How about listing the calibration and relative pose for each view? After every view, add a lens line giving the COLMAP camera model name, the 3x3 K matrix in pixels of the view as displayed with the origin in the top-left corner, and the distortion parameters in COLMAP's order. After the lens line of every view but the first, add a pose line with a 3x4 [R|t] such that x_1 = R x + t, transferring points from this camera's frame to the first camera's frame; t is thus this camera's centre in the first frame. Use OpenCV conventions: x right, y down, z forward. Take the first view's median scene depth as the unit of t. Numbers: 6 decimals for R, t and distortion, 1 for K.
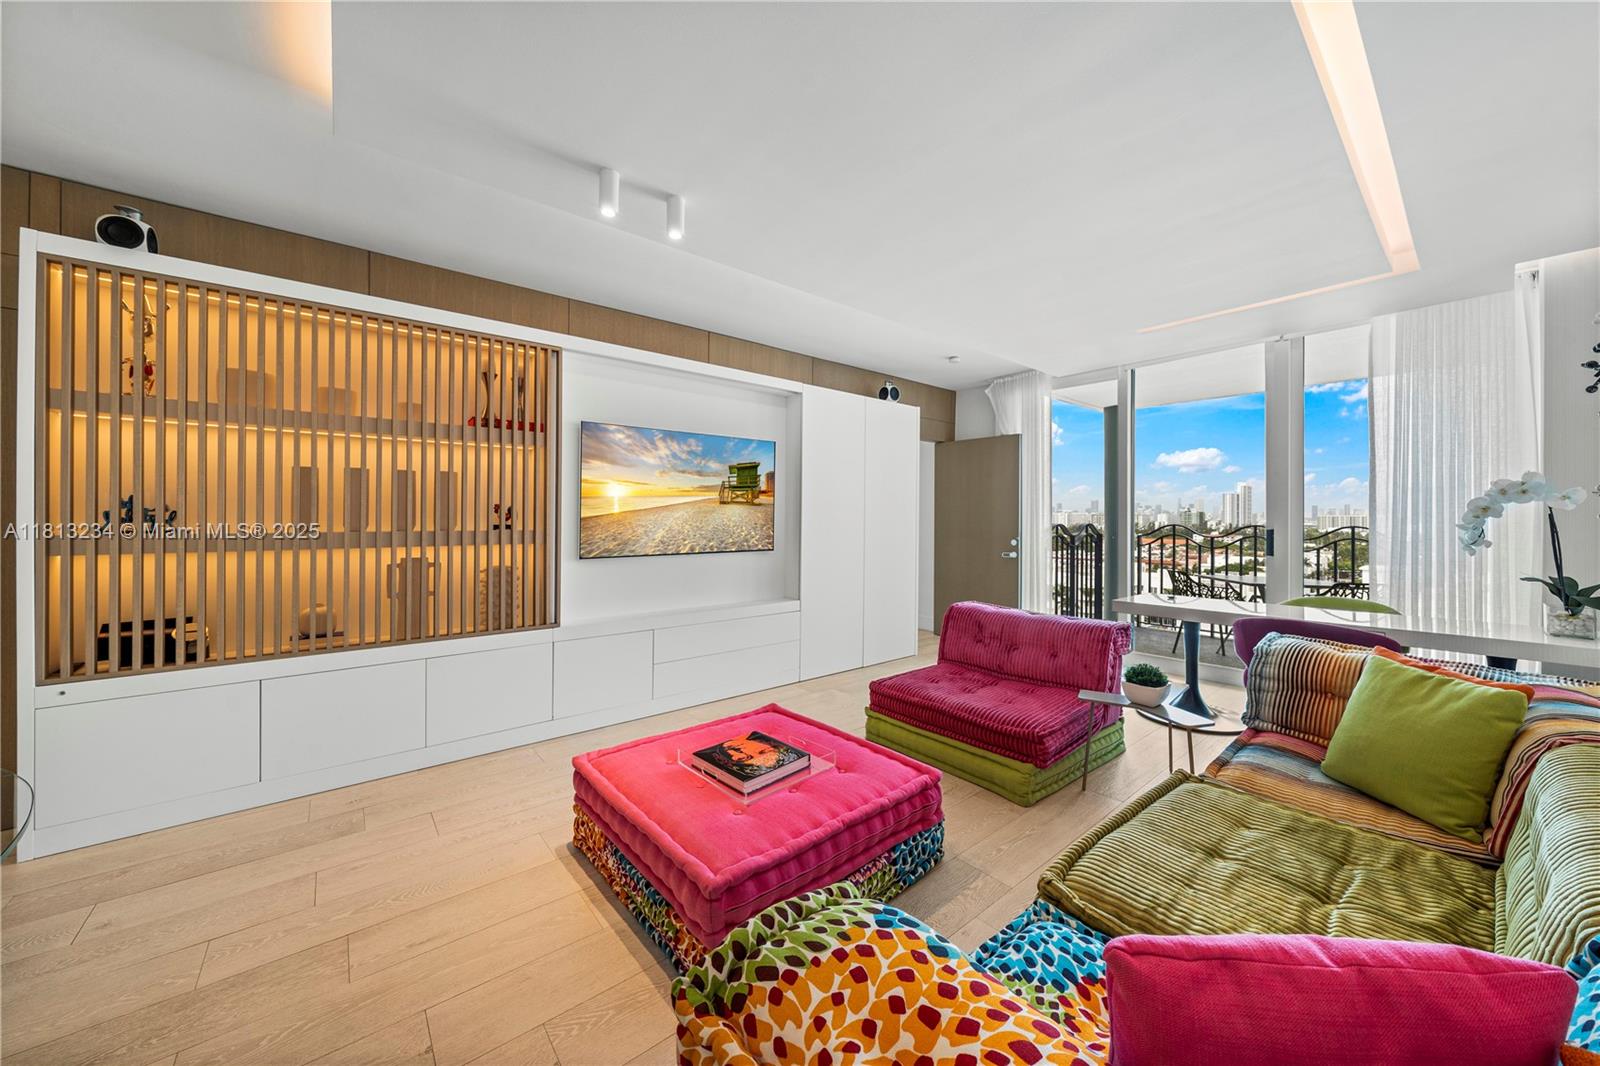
lens RADIAL K [[565.2, 0, 789.5], [0, 565.2, 512.9], [0, 0, 1]] dist [-0.006010, 0.000311]
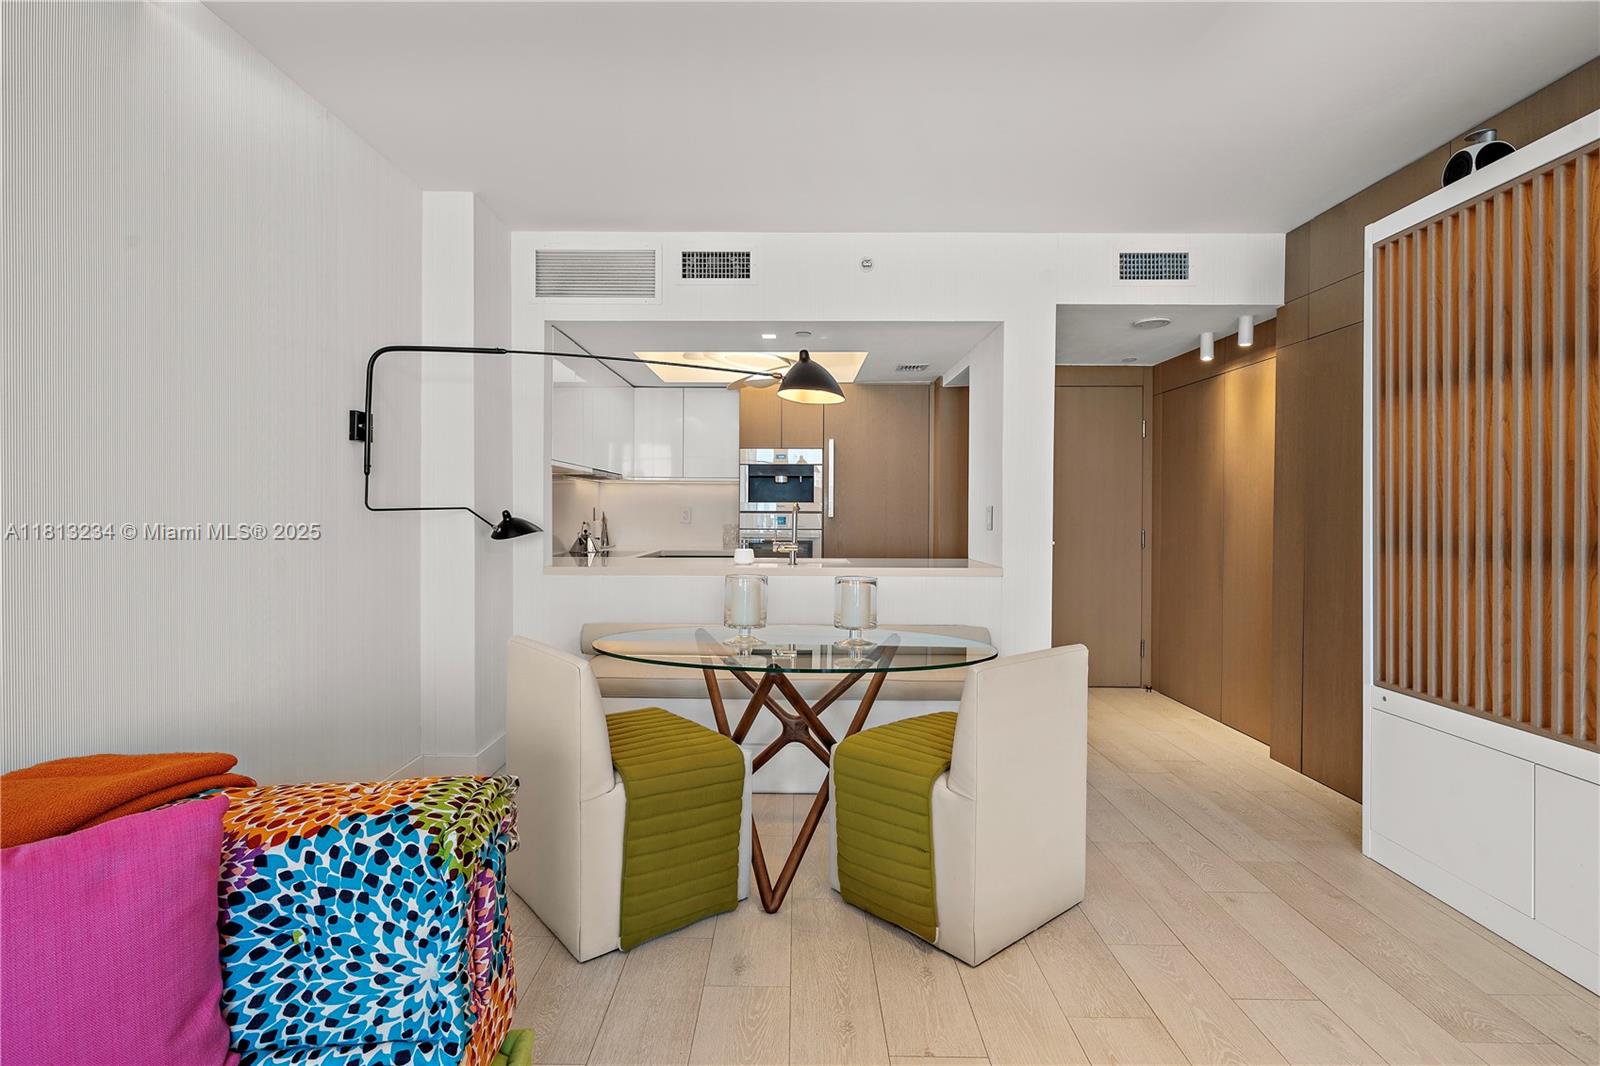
lens RADIAL K [[785.2, 0, 761.0], [0, 785.2, 485.6], [0, 0, 1]] dist [-0.021560, 0.000087]
pose [[-0.667381, -0.035055, -0.743891, 0.352648], [-0.002902, 0.999006, -0.044474, 0.022695], [0.744711, -0.027522, -0.666820, 1.024070]]
